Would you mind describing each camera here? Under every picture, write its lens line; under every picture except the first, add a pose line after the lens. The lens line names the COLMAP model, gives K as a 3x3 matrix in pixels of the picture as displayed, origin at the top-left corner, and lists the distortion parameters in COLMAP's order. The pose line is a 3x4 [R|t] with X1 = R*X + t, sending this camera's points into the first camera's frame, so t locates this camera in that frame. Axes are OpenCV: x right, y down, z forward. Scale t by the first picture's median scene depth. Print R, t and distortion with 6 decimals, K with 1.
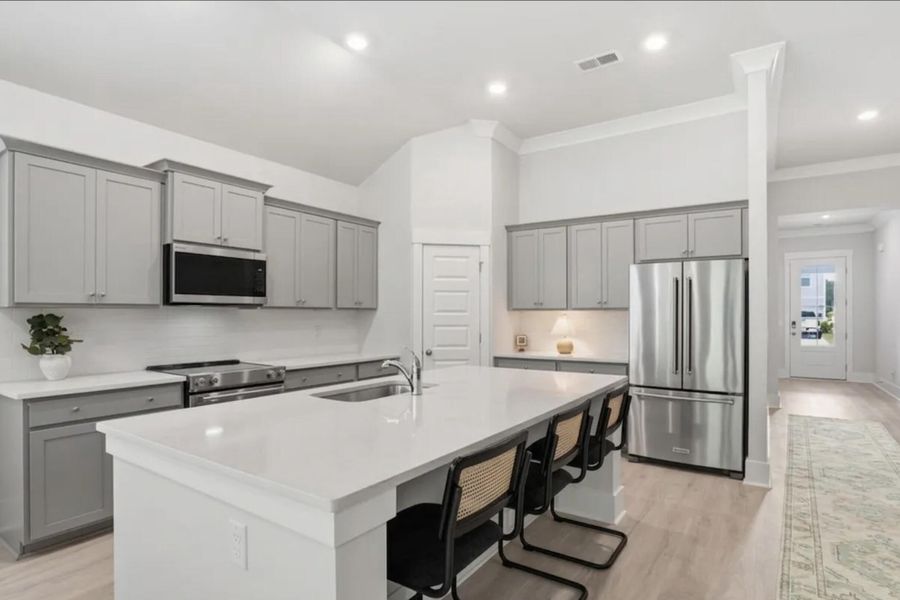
lens RADIAL K [[450.3, 0, 454.0], [0, 450.3, 314.2], [0, 0, 1]] dist [-0.054519, 0.024310]
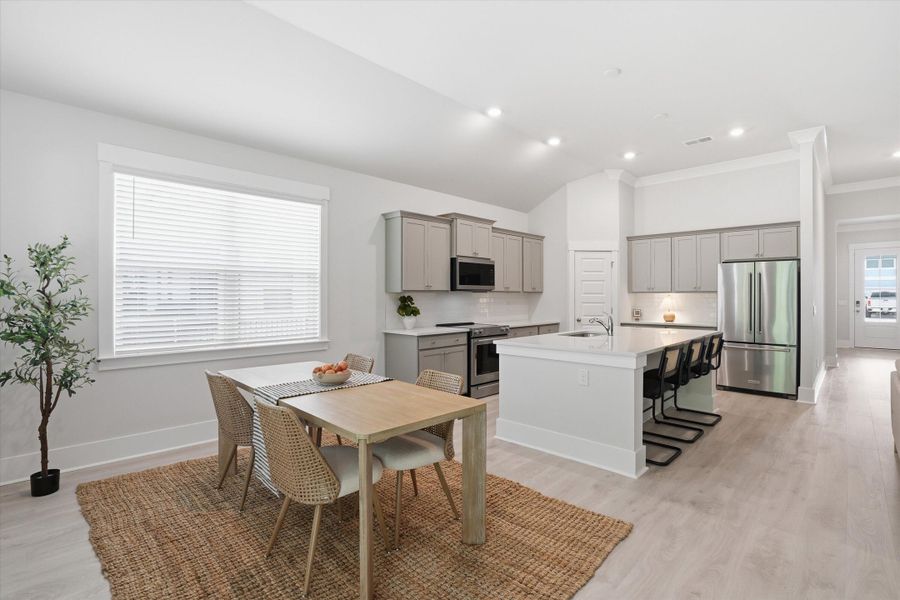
lens RADIAL K [[417.0, 0, 448.6], [0, 417.0, 298.4], [0, 0, 1]] dist [-0.052315, 0.017028]
pose [[0.985310, -0.001488, -0.170767, -0.312512], [0.002482, 0.999981, 0.005610, 0.001108], [0.170755, -0.005952, 0.985295, -0.614851]]
